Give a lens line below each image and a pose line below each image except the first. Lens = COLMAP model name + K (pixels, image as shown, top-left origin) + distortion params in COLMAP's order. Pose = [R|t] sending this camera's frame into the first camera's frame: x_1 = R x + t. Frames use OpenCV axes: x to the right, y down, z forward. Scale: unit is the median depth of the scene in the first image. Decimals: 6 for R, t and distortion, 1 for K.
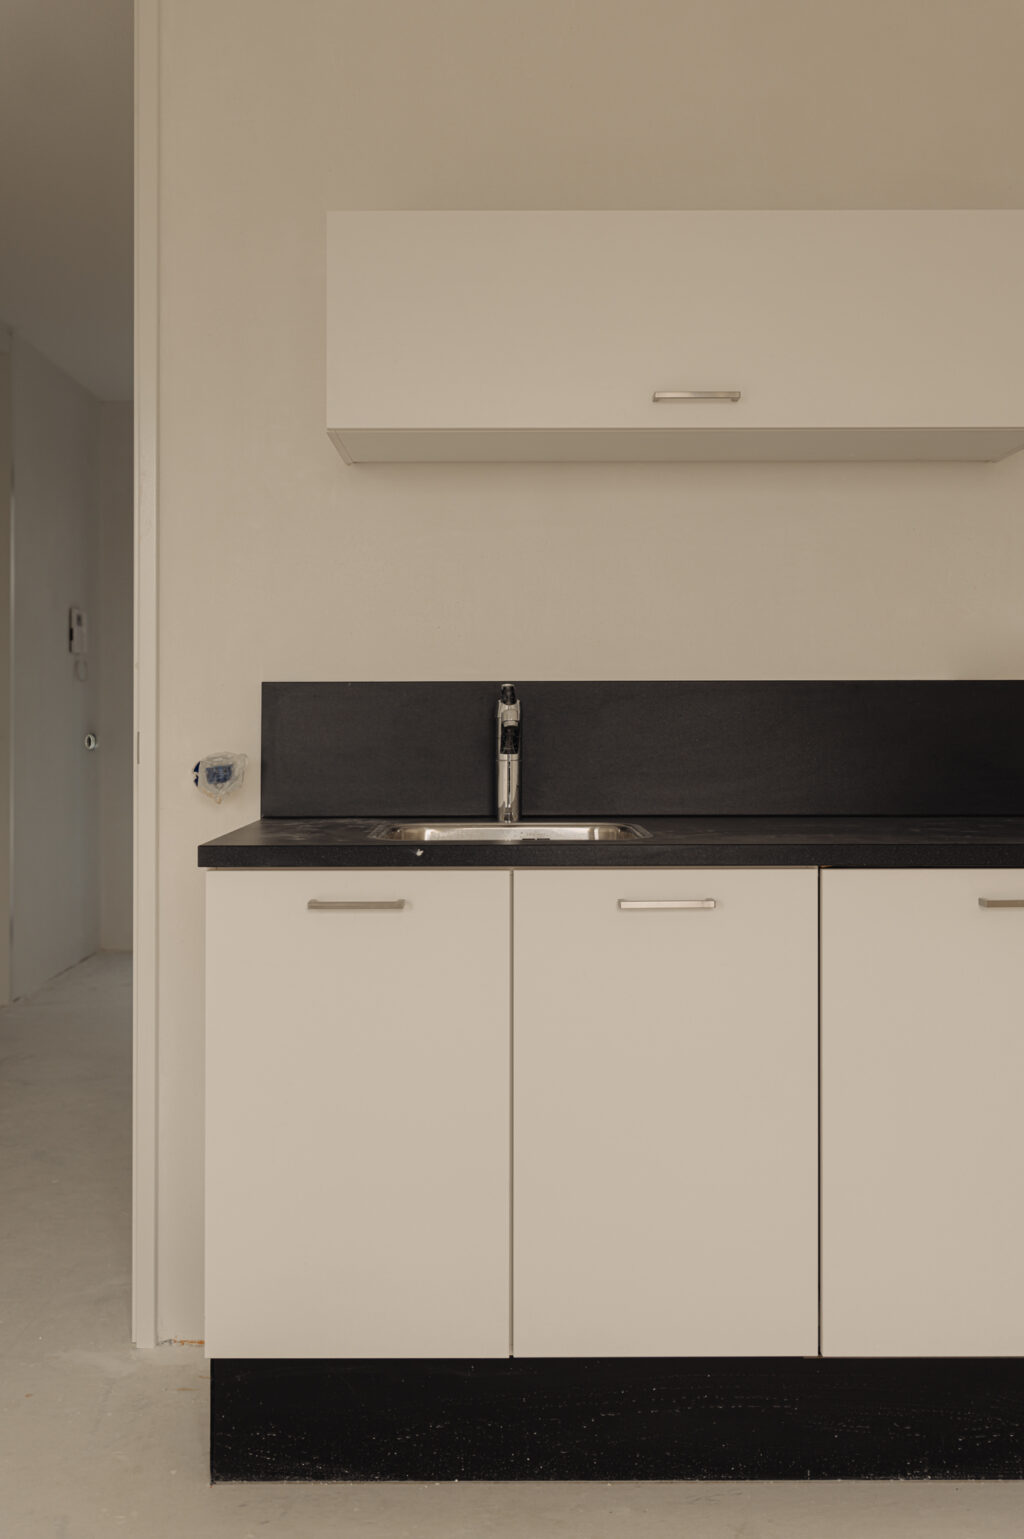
lens RADIAL K [[1629.0, 0, 508.5], [0, 1629.0, 765.7], [0, 0, 1]] dist [0.000107, 0.000000]
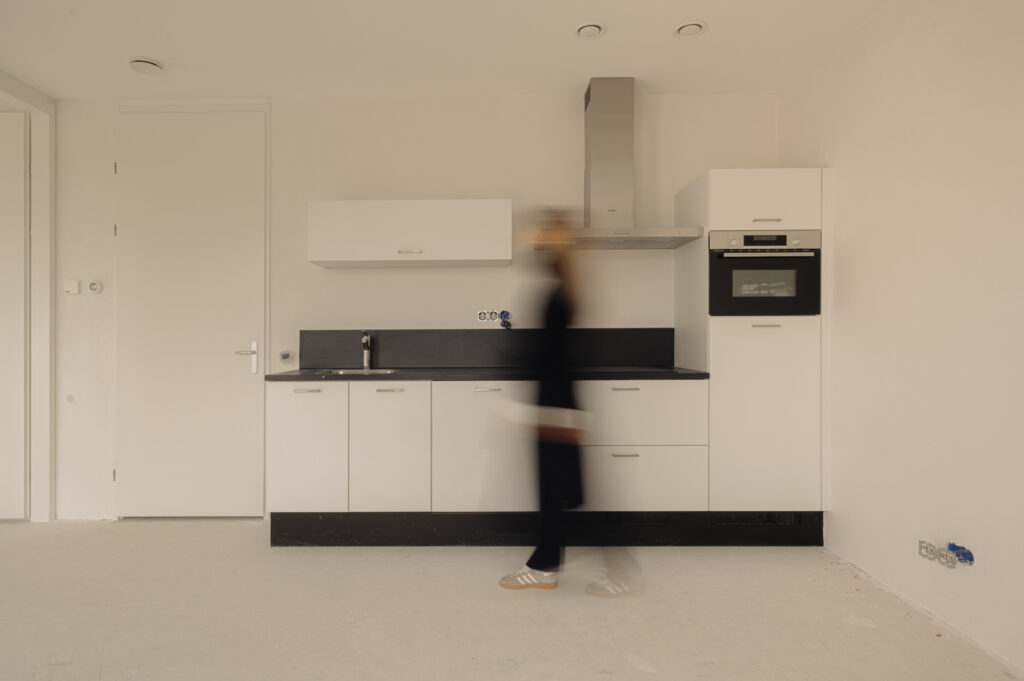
lens RADIAL K [[593.7, 0, 481.1], [0, 593.7, 343.6], [0, 0, 1]] dist [0.000166, -0.001397]
pose [[0.999909, -0.004806, -0.012578, 0.290715], [0.004630, 0.999892, -0.013935, -0.002466], [0.012643, 0.013876, 0.999824, -0.326551]]
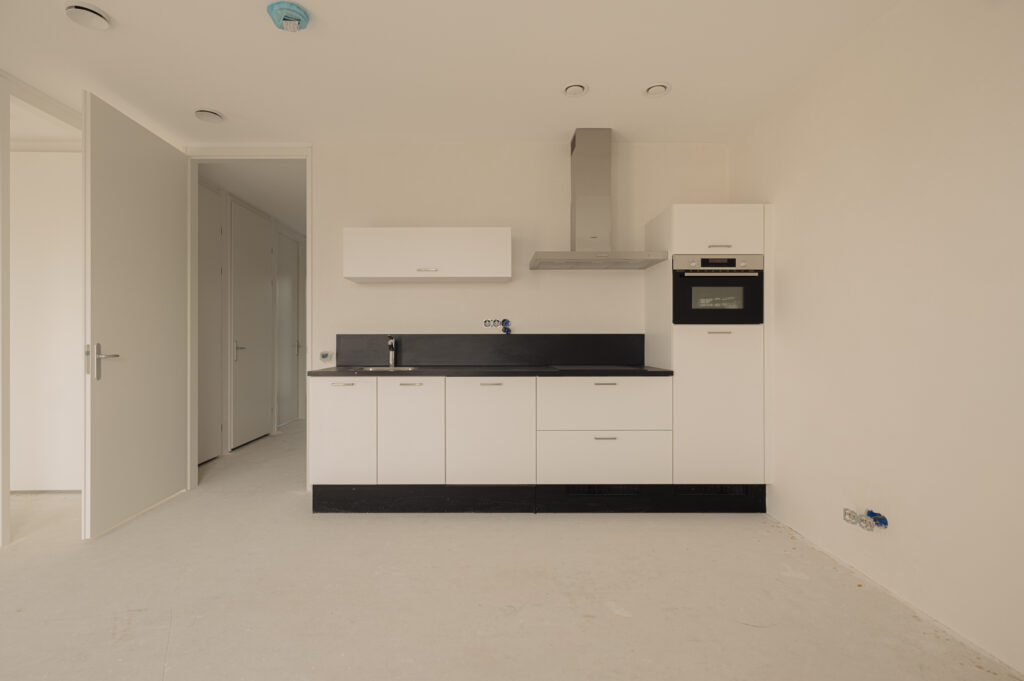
lens RADIAL K [[488.5, 0, 485.7], [0, 488.5, 345.8], [0, 0, 1]] dist [0.000210, -0.002031]
pose [[1.000000, -0.000140, -0.000084, 0.271628], [0.000139, 0.999893, -0.014645, -0.002272], [0.000086, 0.014645, 0.999893, -0.326841]]
